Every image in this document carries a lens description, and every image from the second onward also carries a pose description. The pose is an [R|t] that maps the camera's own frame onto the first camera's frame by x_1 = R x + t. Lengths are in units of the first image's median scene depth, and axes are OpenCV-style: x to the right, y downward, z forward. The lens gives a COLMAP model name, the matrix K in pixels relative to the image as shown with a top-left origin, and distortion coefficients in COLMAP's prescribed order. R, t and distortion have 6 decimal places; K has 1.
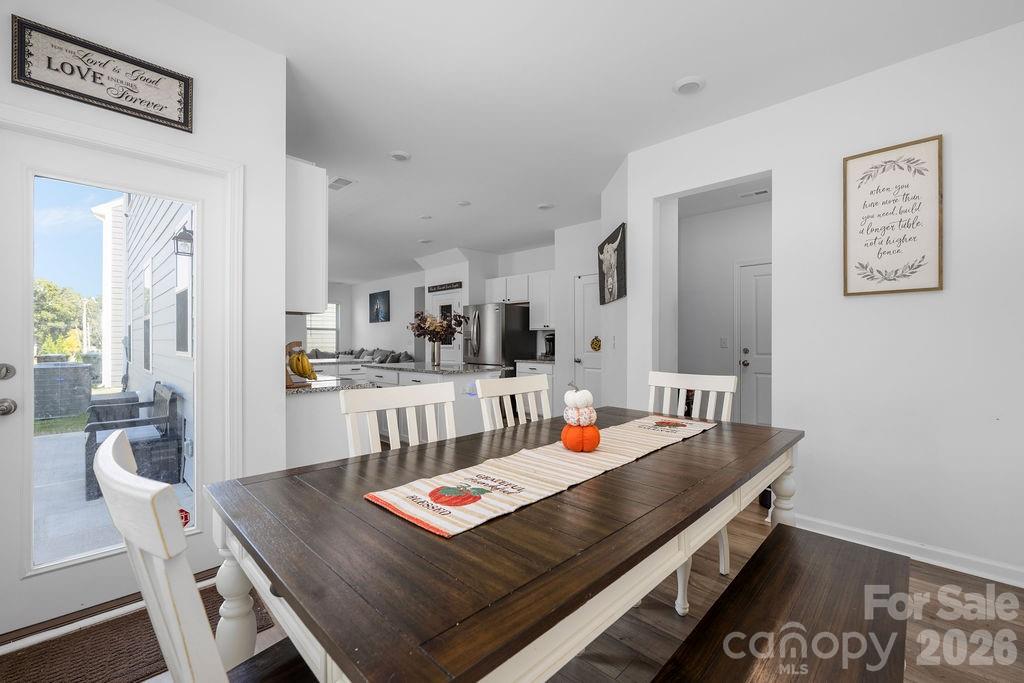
lens RADIAL K [[421.3, 0, 516.1], [0, 421.3, 340.4], [0, 0, 1]] dist [-0.003156, -0.000770]
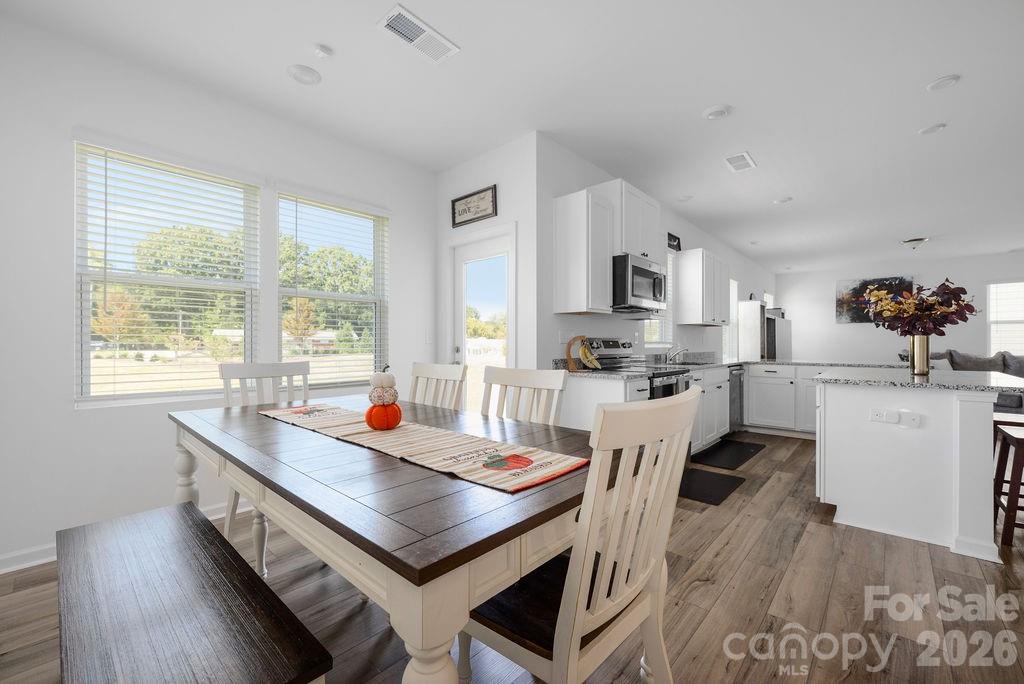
lens RADIAL K [[421.3, 0, 510.7], [0, 421.3, 341.6], [0, 0, 1]] dist [-0.003156, -0.000770]
pose [[0.032324, -0.009811, -0.999429, 0.280543], [0.003740, 0.999946, -0.009695, 0.011813], [0.999470, -0.003424, 0.032359, 0.295039]]
